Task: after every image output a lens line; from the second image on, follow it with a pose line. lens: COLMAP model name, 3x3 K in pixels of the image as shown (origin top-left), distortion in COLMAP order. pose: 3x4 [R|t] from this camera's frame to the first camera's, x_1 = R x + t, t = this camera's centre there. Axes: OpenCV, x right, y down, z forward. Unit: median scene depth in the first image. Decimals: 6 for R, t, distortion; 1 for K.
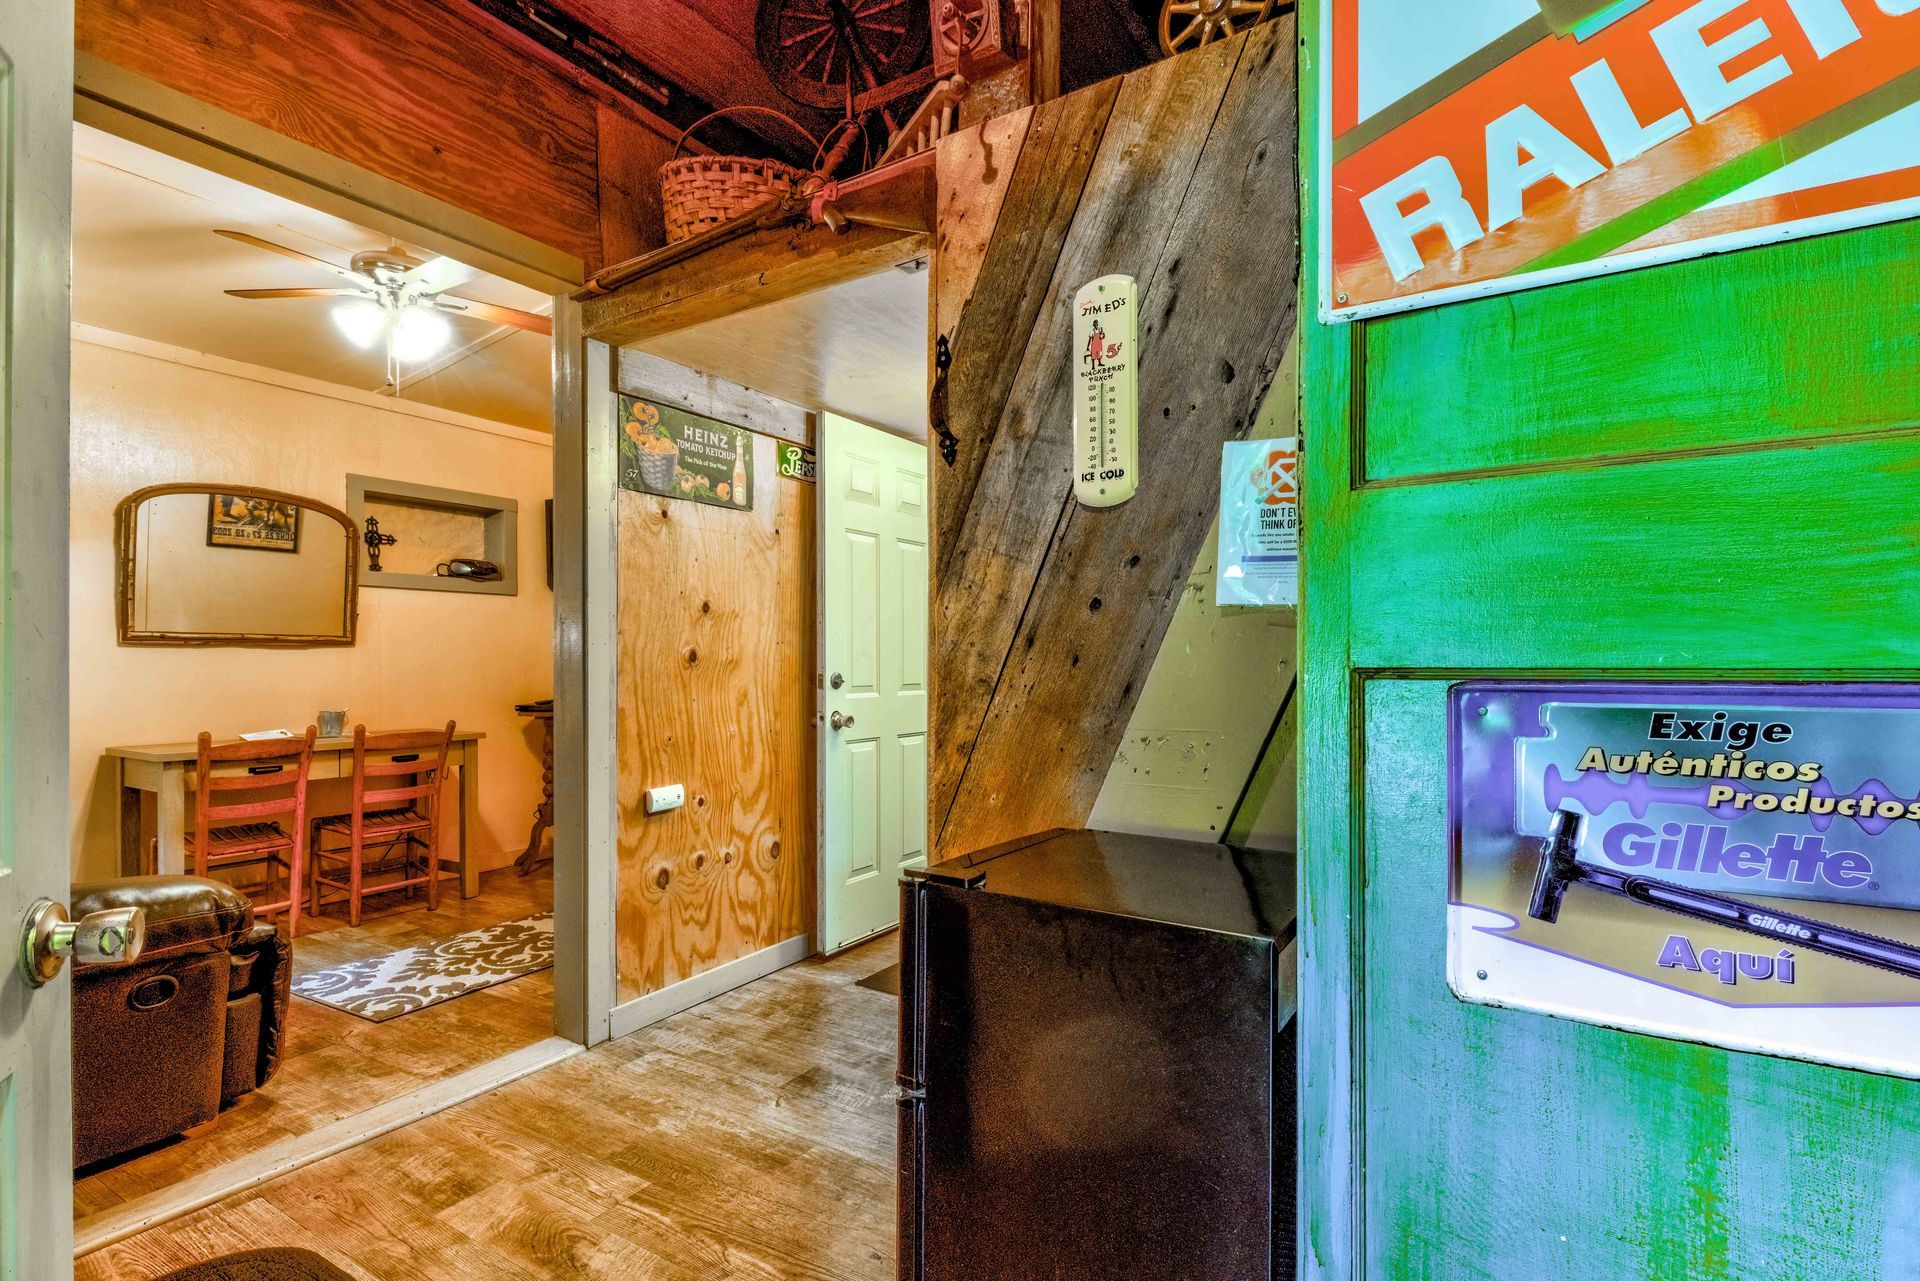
lens RADIAL K [[896.8, 0, 962.3], [0, 896.8, 658.4], [0, 0, 1]] dist [0.001369, -0.004682]
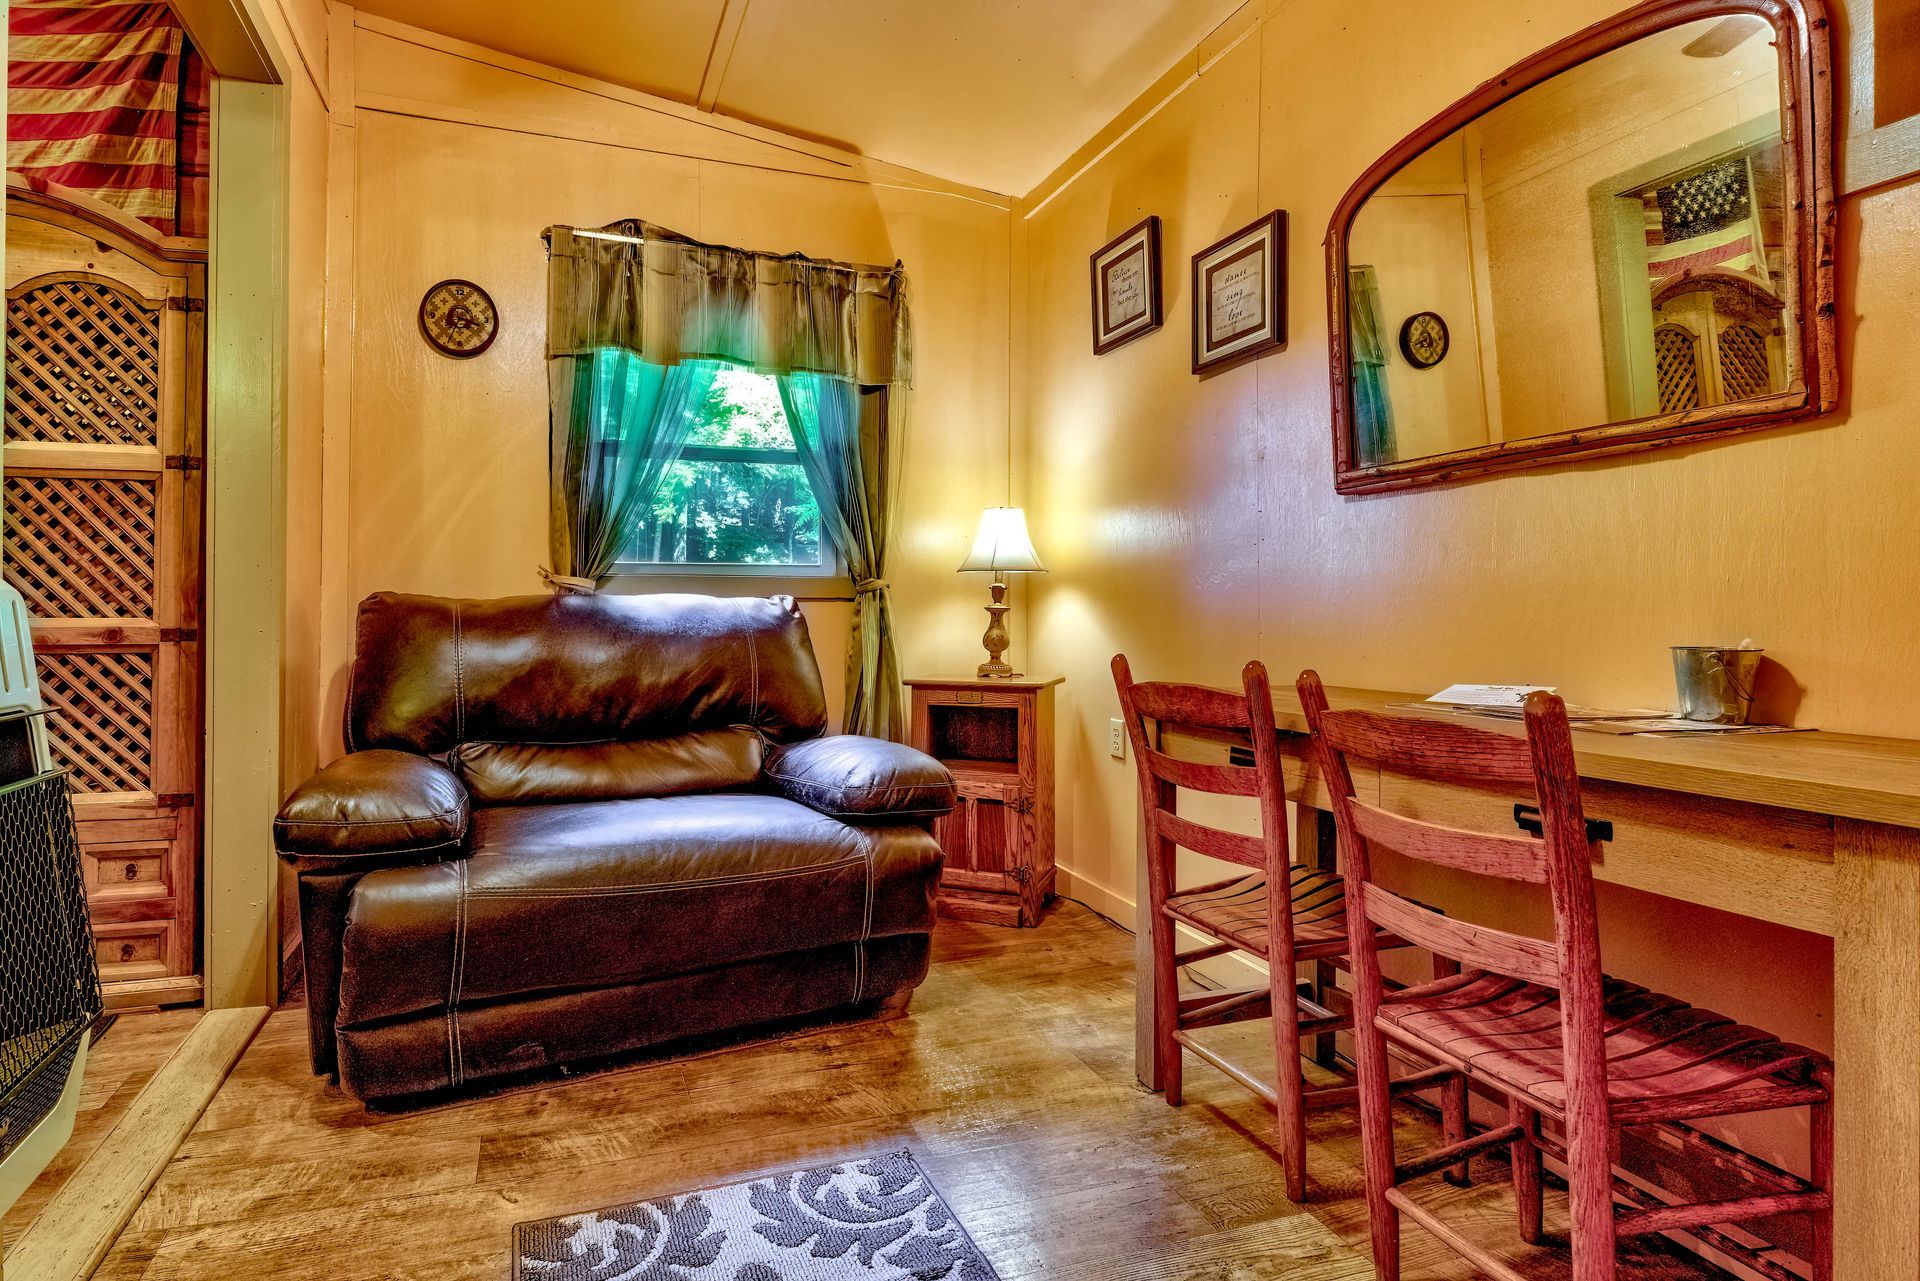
lens RADIAL K [[900.1, 0, 718.6], [0, 900.1, 623.5], [0, 0, 1]] dist [0.001880, -0.017237]
pose [[-0.672420, -0.000571, -0.740169, -0.266706], [-0.003568, 0.999991, 0.002471, 0.057003], [0.740161, 0.004303, -0.672416, 1.016804]]
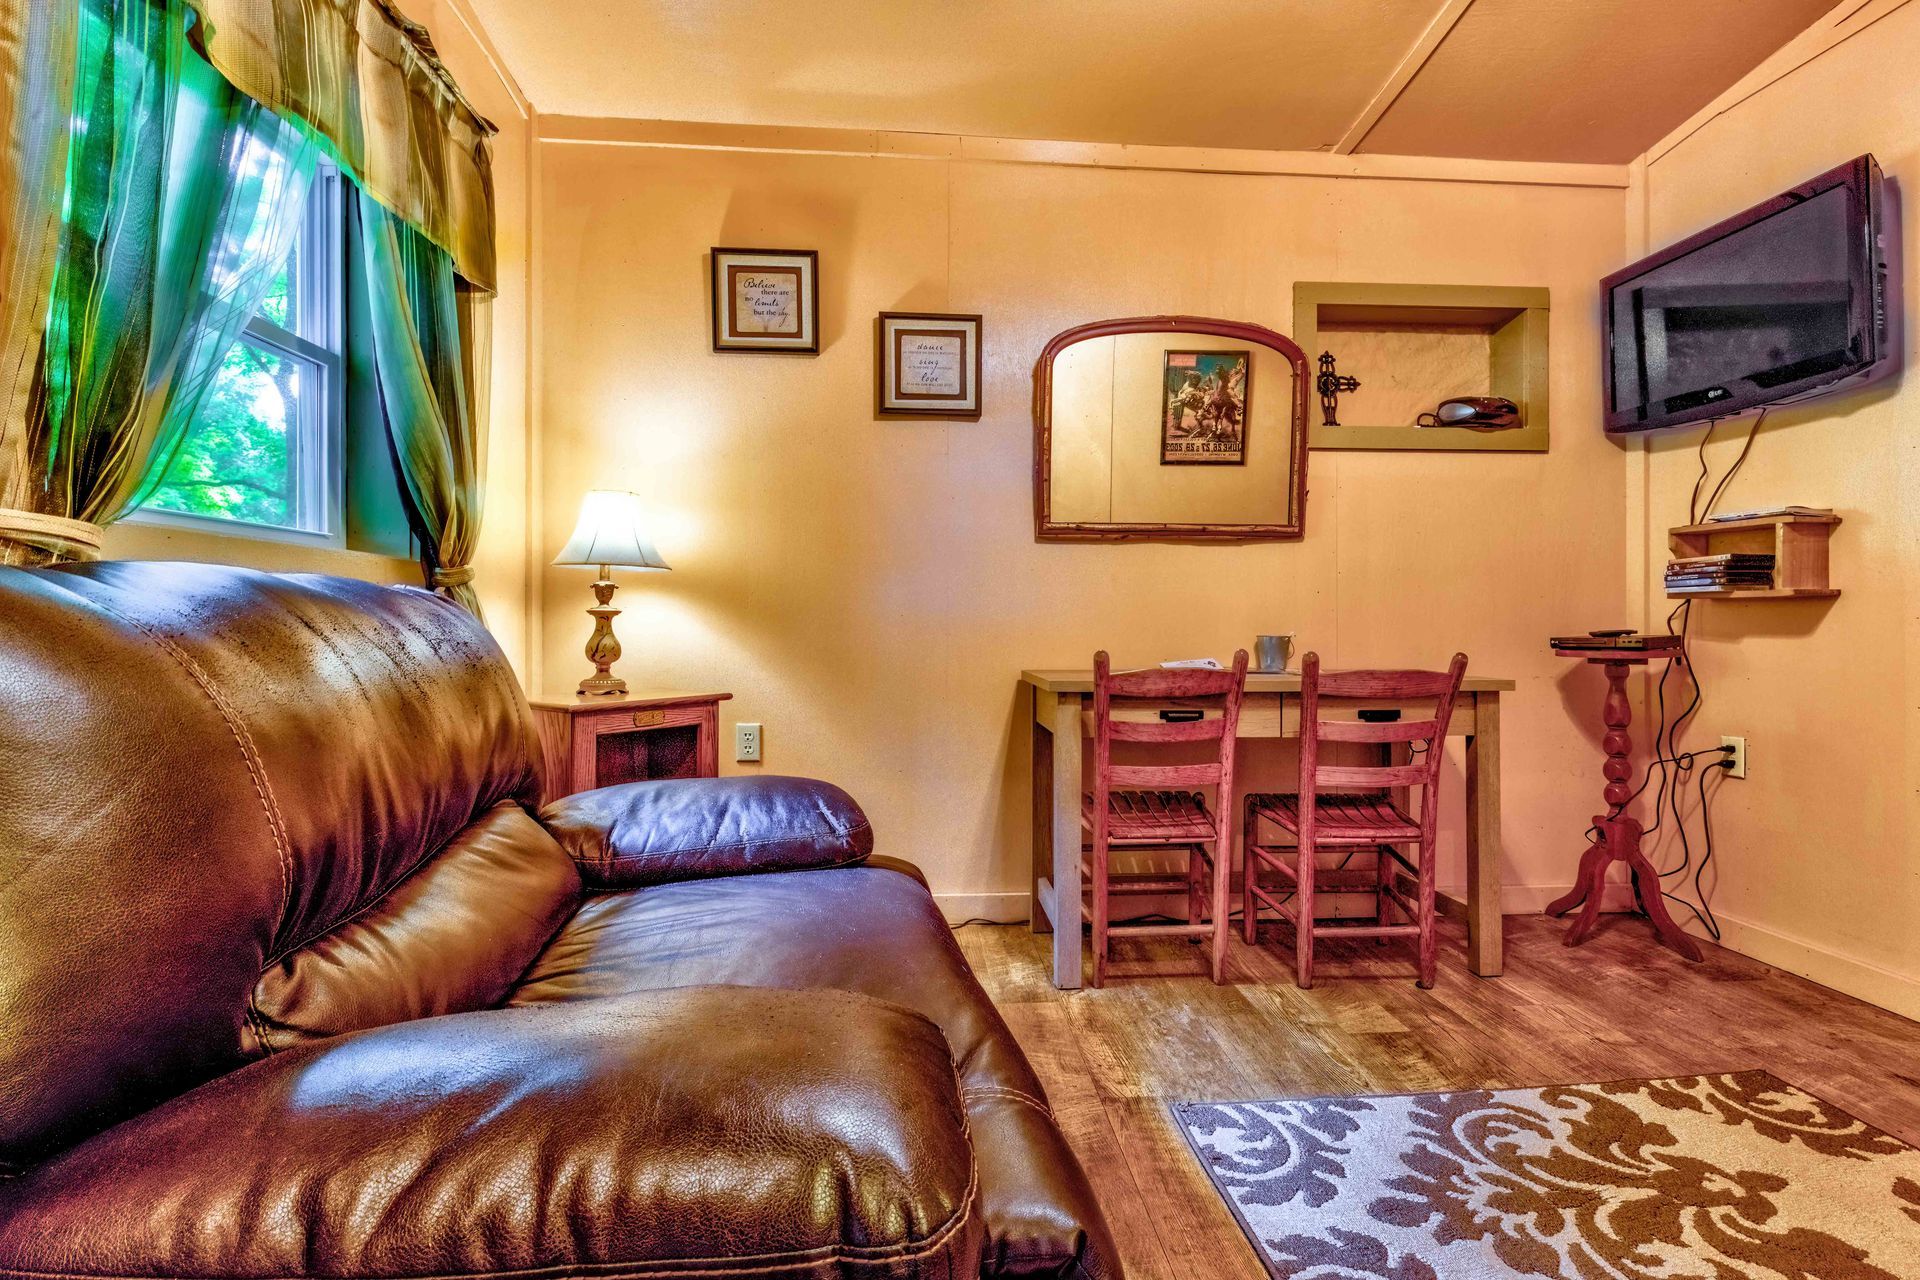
lens RADIAL K [[893.0, 0, 986.9], [0, 893.0, 627.7], [0, 0, 1]] dist [0.025751, -0.020247]
pose [[0.593664, 0.004149, -0.804703, -0.317610], [0.001395, 0.999980, 0.006184, 0.052845], [0.804712, -0.004794, 0.593646, 0.468654]]
